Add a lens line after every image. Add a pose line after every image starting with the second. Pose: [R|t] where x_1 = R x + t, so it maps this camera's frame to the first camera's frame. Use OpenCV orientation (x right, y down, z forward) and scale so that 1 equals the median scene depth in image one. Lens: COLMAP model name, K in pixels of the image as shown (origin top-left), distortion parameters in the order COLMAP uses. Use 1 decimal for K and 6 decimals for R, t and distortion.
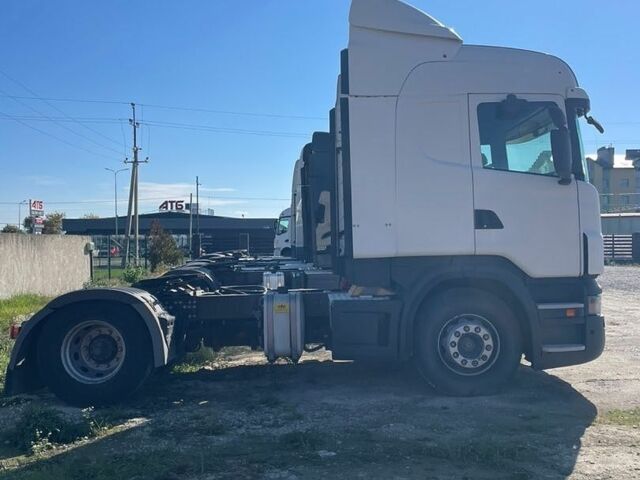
lens RADIAL K [[669.0, 0, 320.1], [0, 669.0, 240.1], [0, 0, 1]] dist [0.040675, 0.000000]
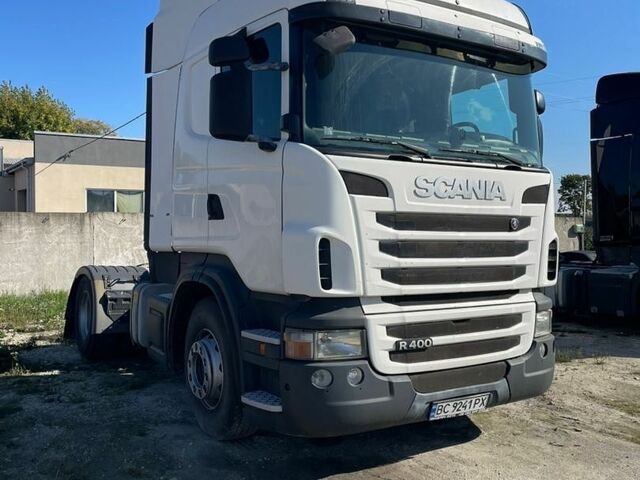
lens RADIAL K [[669.0, 0, 319.8], [0, 669.0, 239.0], [0, 0, 1]] dist [0.040675, 0.000000]
pose [[0.519712, 0.029426, -0.853835, 0.959396], [-0.002988, 0.999463, 0.032626, -0.020177], [0.854336, -0.014405, 0.519521, 0.718190]]
